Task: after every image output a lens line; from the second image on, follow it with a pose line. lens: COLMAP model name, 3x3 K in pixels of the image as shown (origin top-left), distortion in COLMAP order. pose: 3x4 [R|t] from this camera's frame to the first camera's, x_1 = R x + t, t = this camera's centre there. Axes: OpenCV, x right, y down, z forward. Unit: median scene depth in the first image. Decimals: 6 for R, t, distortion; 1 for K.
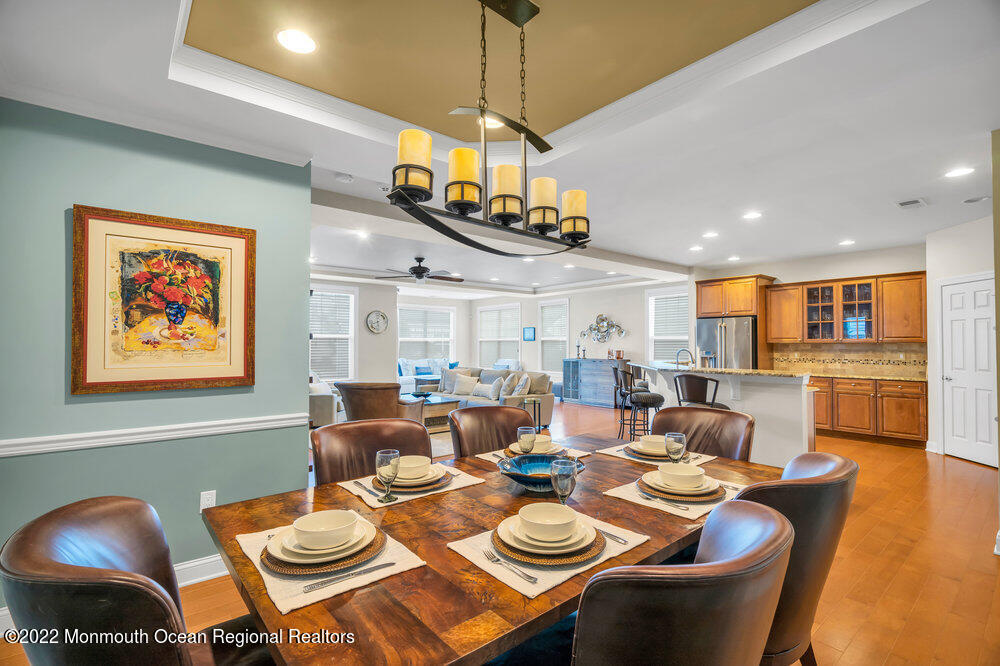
lens RADIAL K [[459.5, 0, 498.7], [0, 459.5, 334.5], [0, 0, 1]] dist [-0.004583, 0.002062]
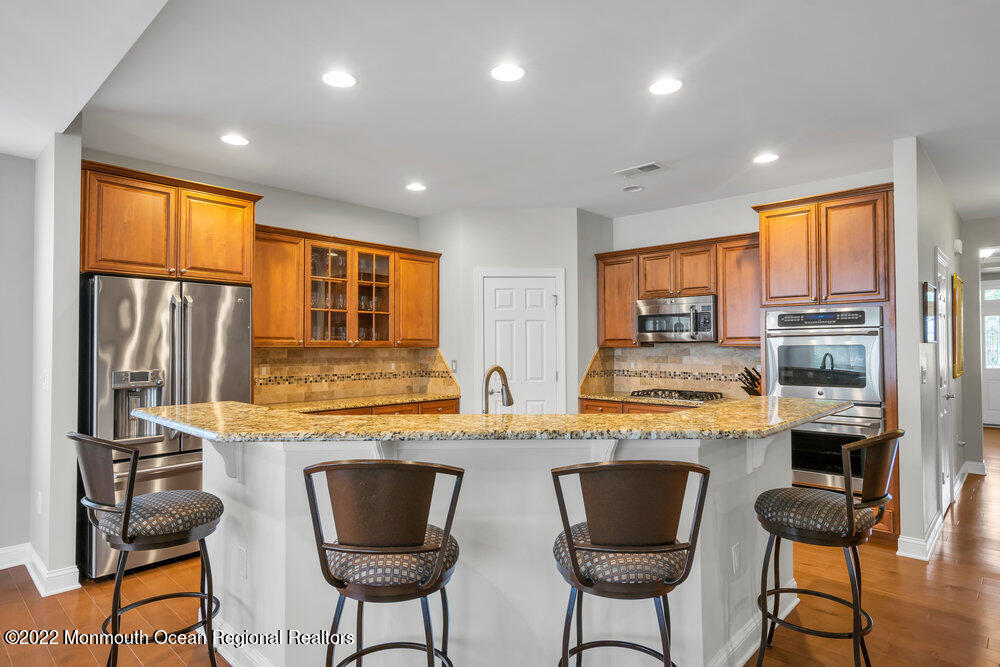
lens RADIAL K [[555.2, 0, 500.5], [0, 555.2, 338.1], [0, 0, 1]] dist [0.018559, 0.000159]
pose [[-0.127508, 0.015304, 0.991719, -0.004393], [-0.019615, 0.999646, -0.017948, 0.014970], [-0.991644, -0.021741, -0.127163, 0.888436]]
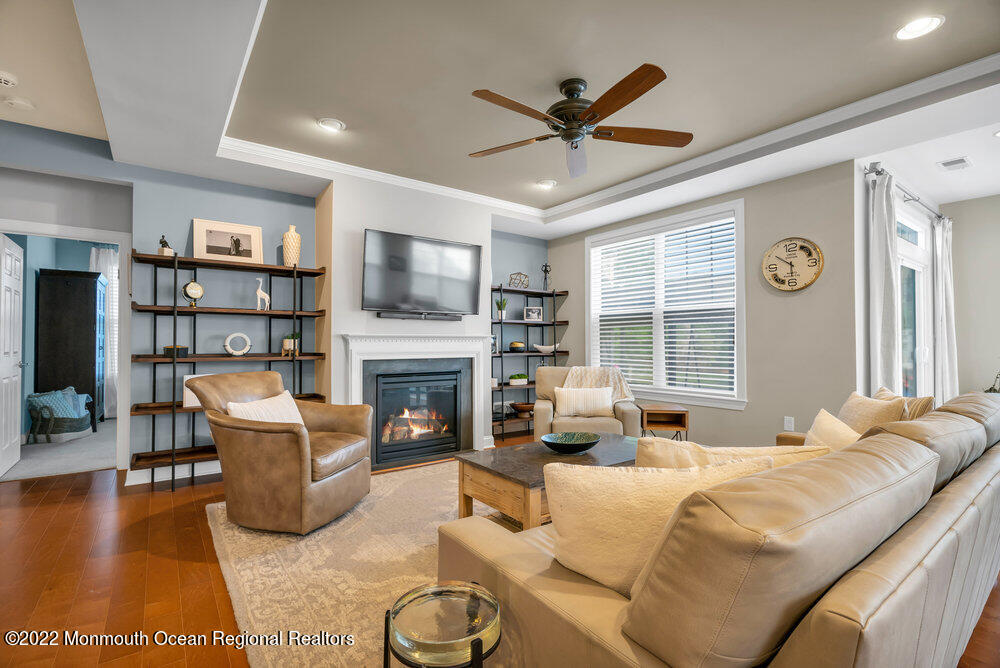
lens RADIAL K [[459.5, 0, 498.6], [0, 459.5, 334.3], [0, 0, 1]] dist [-0.004583, 0.002062]
pose [[-0.051926, -0.020639, -0.998438, 0.225342], [0.022047, 0.999519, -0.021808, 0.052515], [0.998408, -0.023145, -0.051446, 1.021710]]
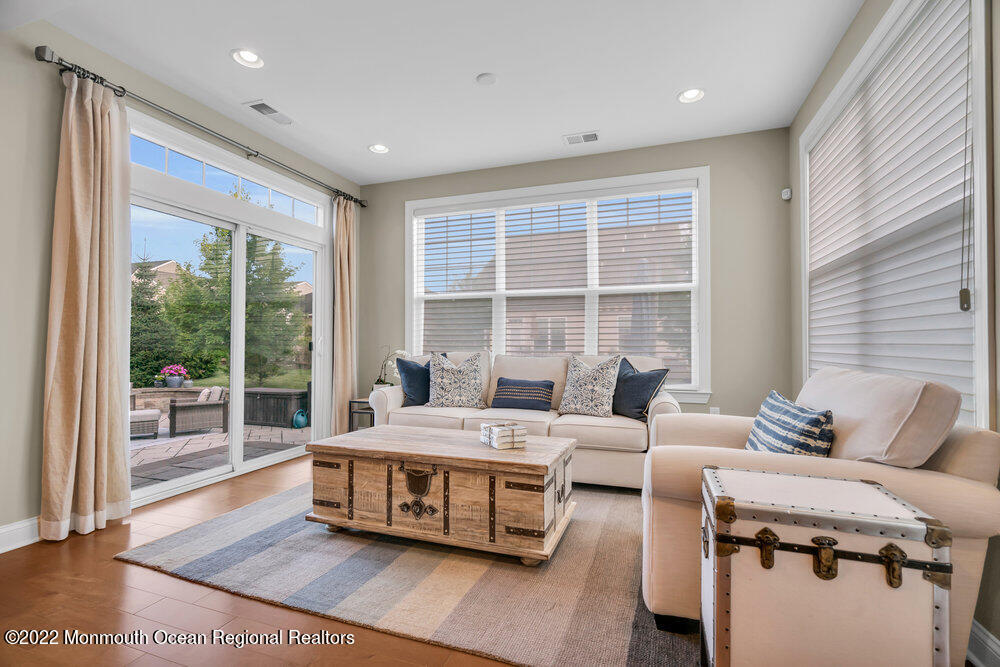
lens RADIAL K [[459.5, 0, 499.0], [0, 459.5, 337.5], [0, 0, 1]] dist [-0.004583, 0.002062]
pose [[0.517538, -0.010797, -0.855592, 0.148299], [0.017348, 0.999847, -0.002123, 0.078609], [0.855485, -0.013744, 0.517646, 1.534744]]
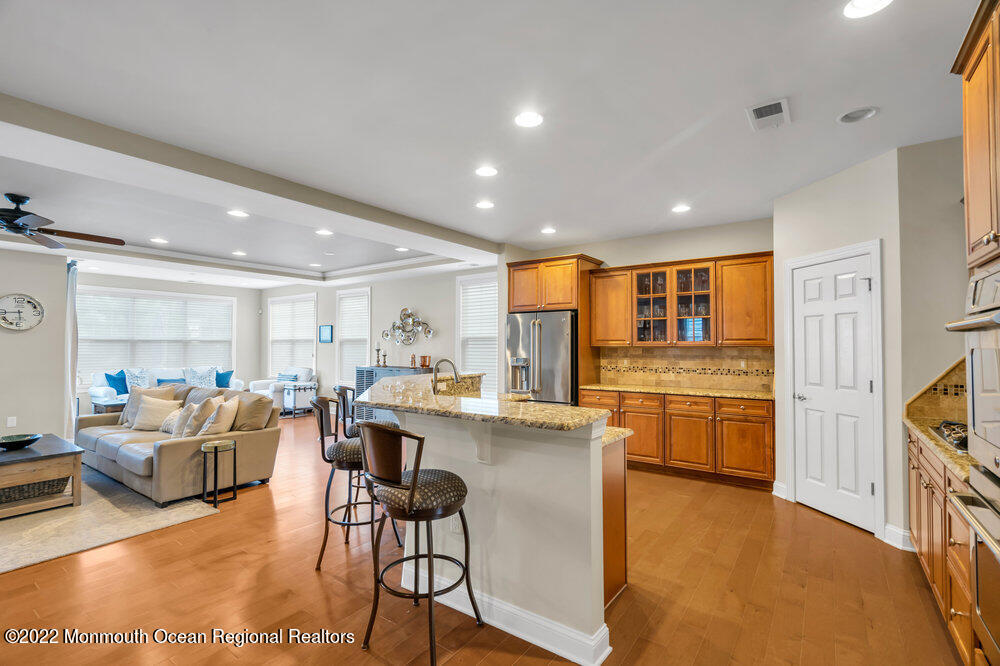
lens RADIAL K [[459.5, 0, 499.3], [0, 459.5, 335.3], [0, 0, 1]] dist [-0.004583, 0.002062]
pose [[0.966915, 0.003830, 0.255072, 0.269255], [-0.003979, 0.999992, 0.000068, 0.000416], [-0.255069, -0.001080, 0.966922, 0.337169]]
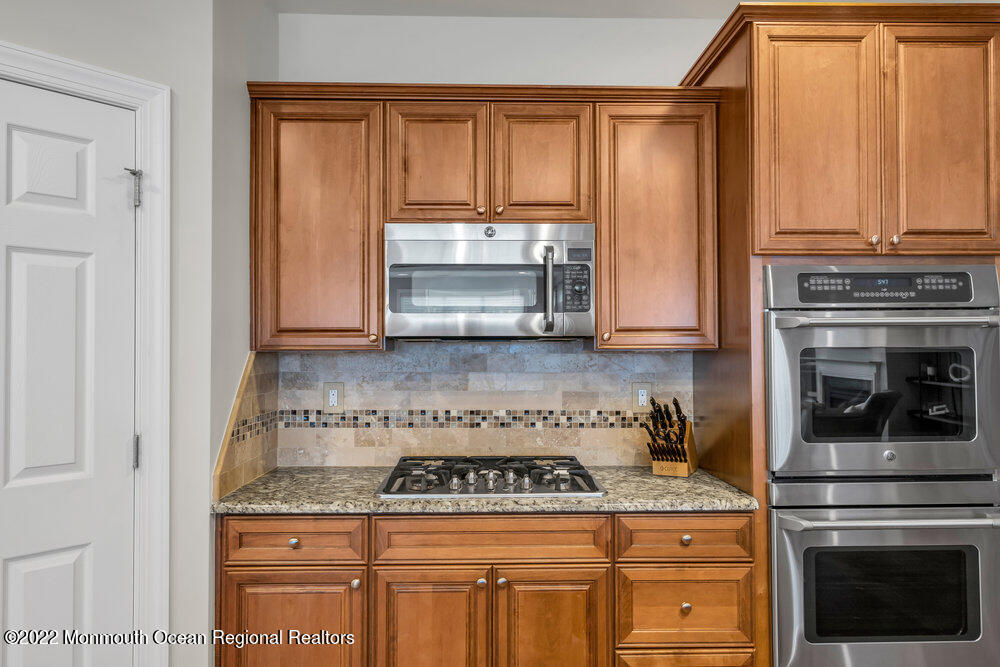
lens RADIAL K [[685.2, 0, 499.9], [0, 685.2, 335.0], [0, 0, 1]] dist [0.037443, 0.001428]
pose [[-0.790250, 0.012768, 0.612652, 0.480656], [-0.013285, 0.999191, -0.037960, 0.014378], [-0.612641, -0.038137, -0.789441, 0.842383]]
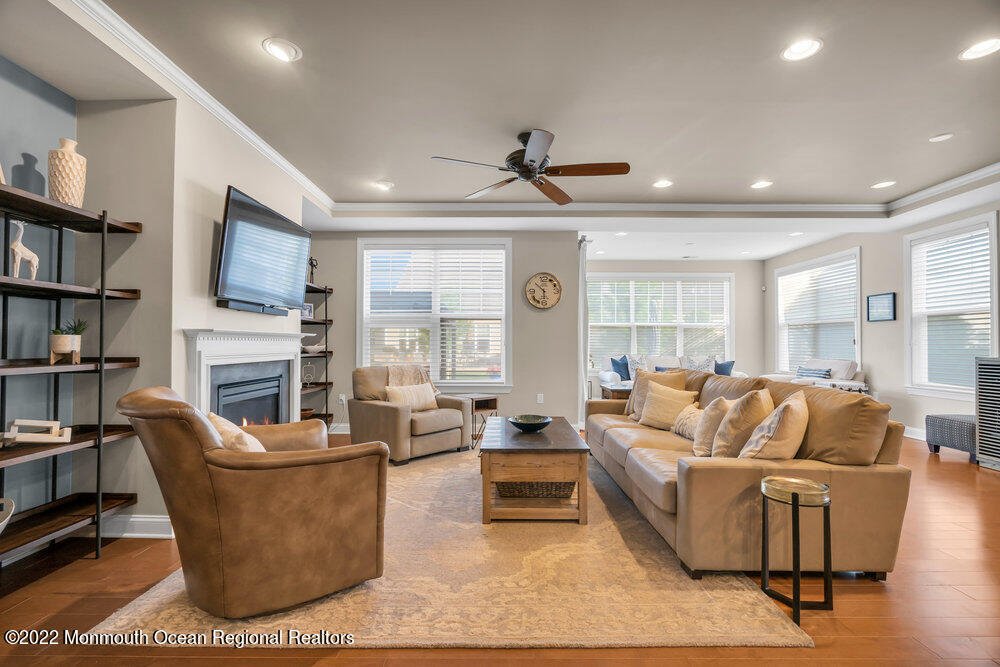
lens RADIAL K [[459.5, 0, 498.3], [0, 459.5, 335.6], [0, 0, 1]] dist [-0.004583, 0.002062]
pose [[0.770340, -0.009998, -0.637555, 0.113797], [0.011207, 0.999935, -0.002140, 0.044943], [0.637535, -0.005496, 0.770402, 0.656050]]
